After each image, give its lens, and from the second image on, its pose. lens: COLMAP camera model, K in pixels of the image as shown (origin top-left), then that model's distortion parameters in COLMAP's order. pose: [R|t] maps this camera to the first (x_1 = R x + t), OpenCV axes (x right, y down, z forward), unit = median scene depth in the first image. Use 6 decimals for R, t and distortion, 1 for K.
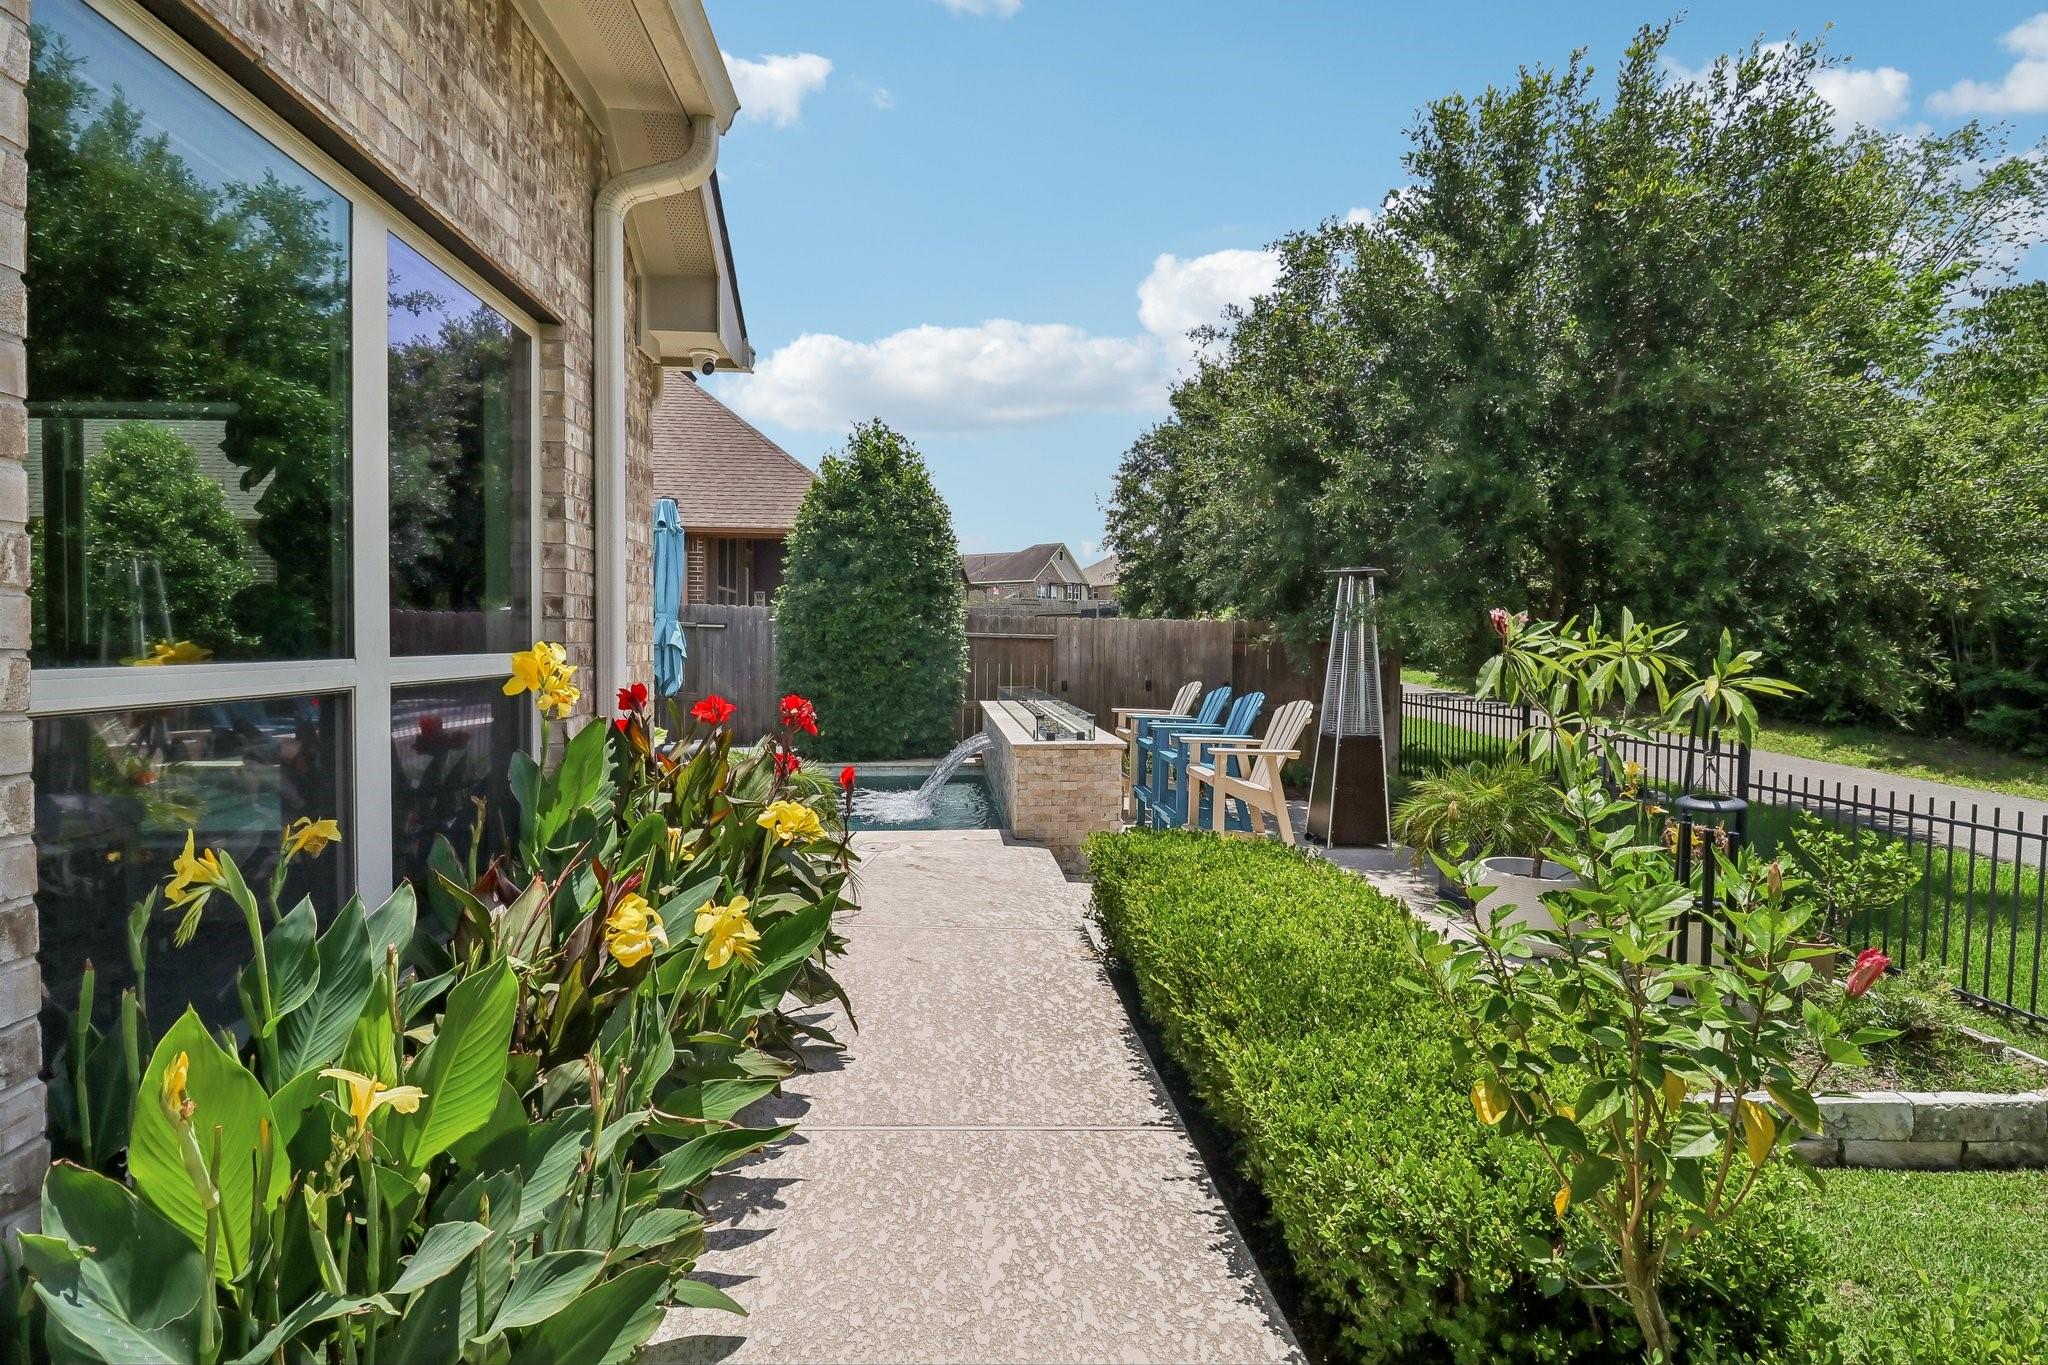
lens RADIAL K [[954.5, 0, 1016.5], [0, 954.5, 666.7], [0, 0, 1]] dist [0.000331, -0.000697]
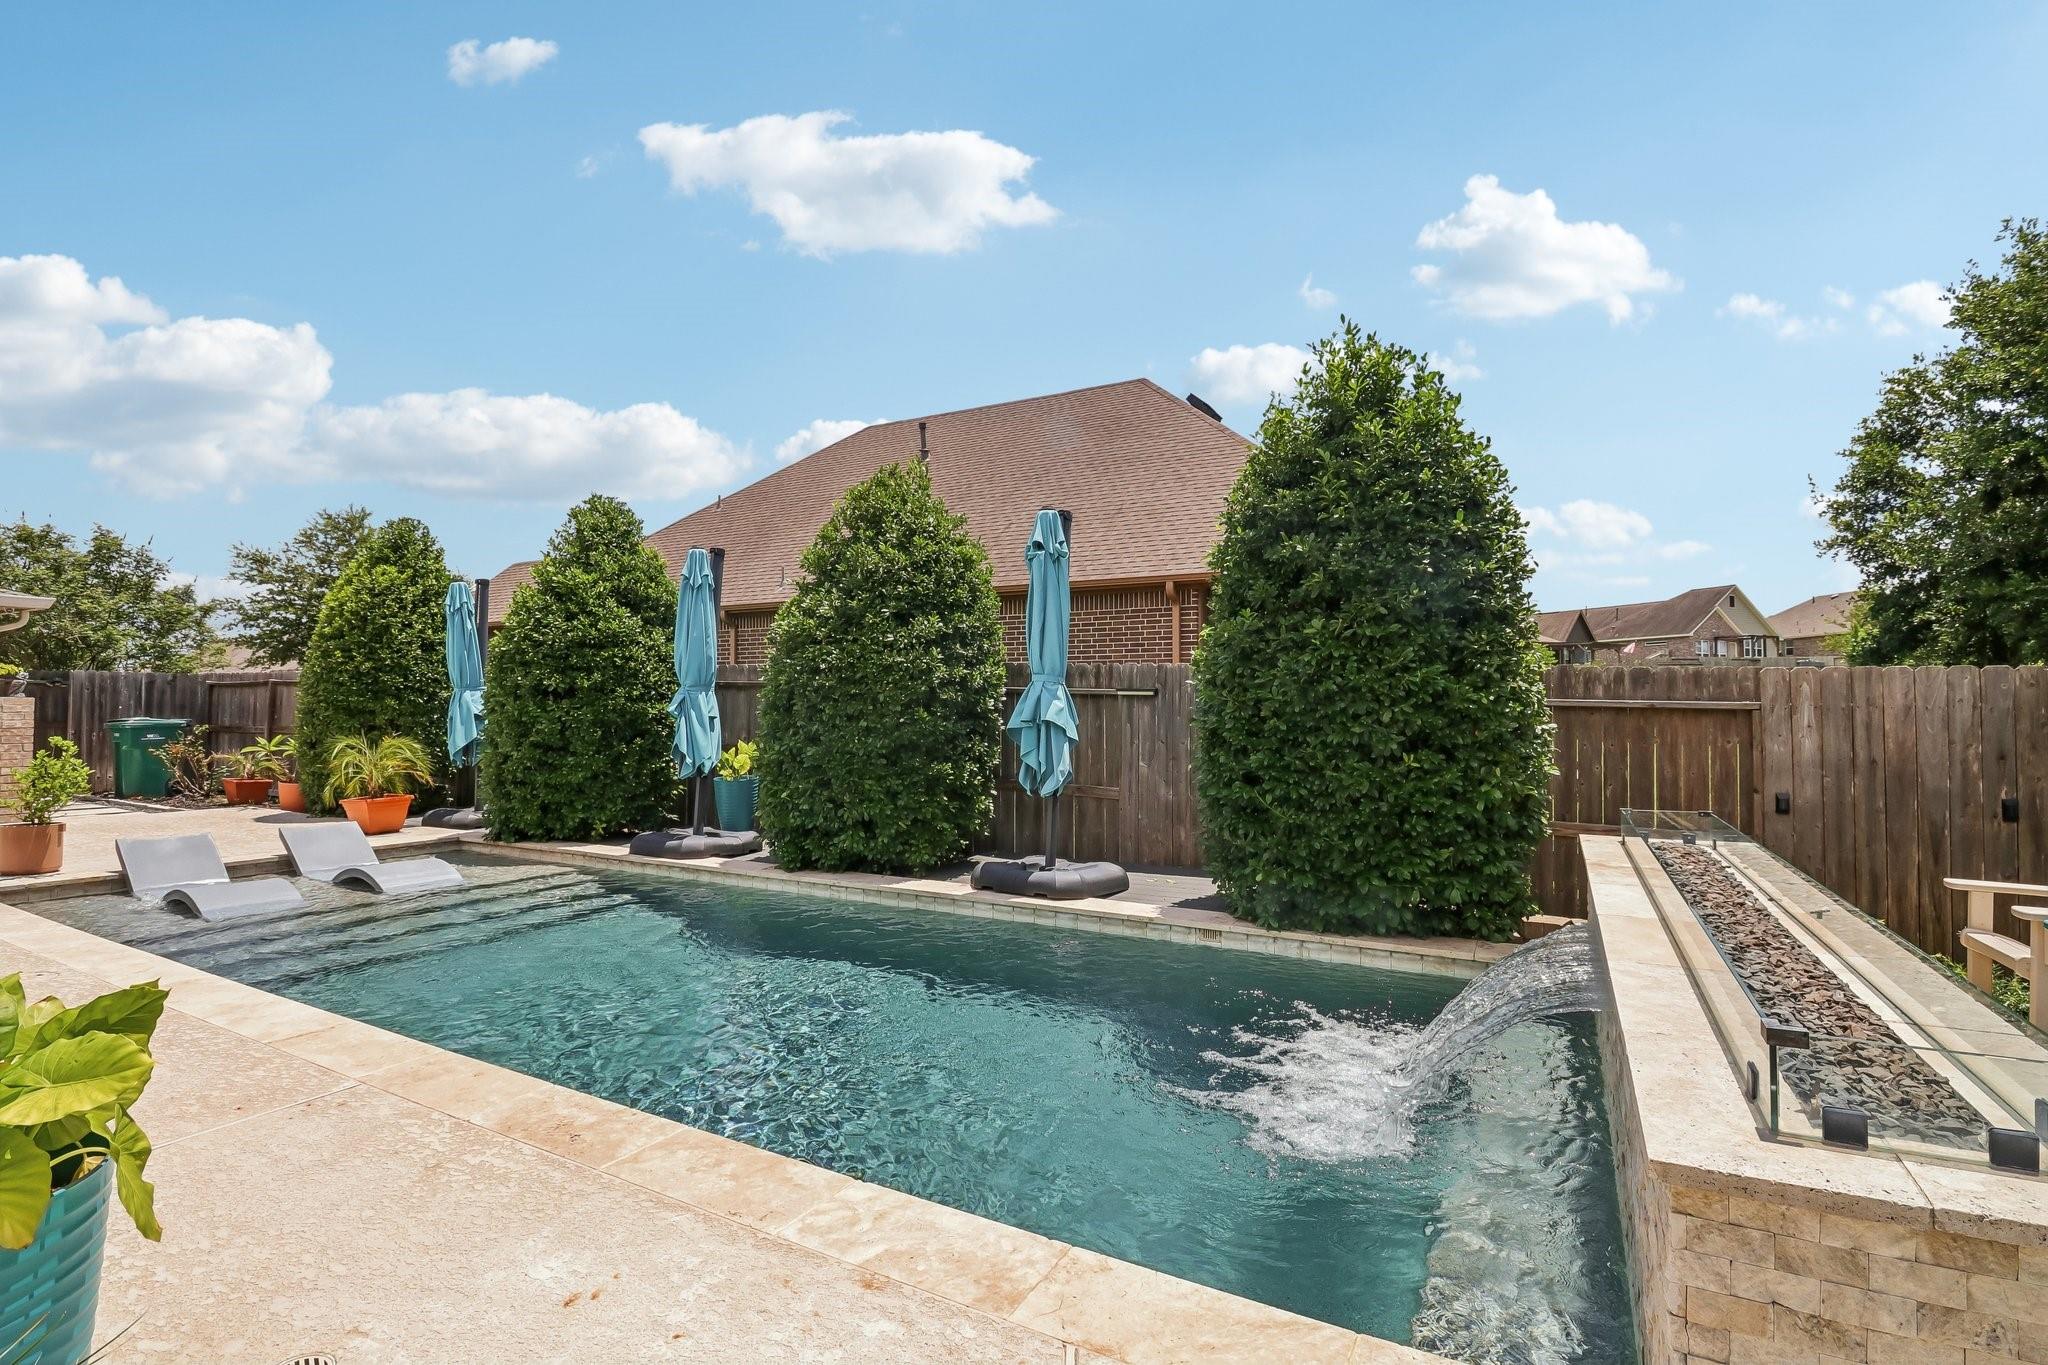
lens RADIAL K [[954.5, 0, 1016.5], [0, 954.5, 666.7], [0, 0, 1]] dist [0.000331, -0.000697]
pose [[0.826870, -0.028487, -0.561671, 0.001605], [-0.013146, 0.997464, -0.069943, -0.013894], [0.562239, 0.065217, 0.824399, 0.425964]]
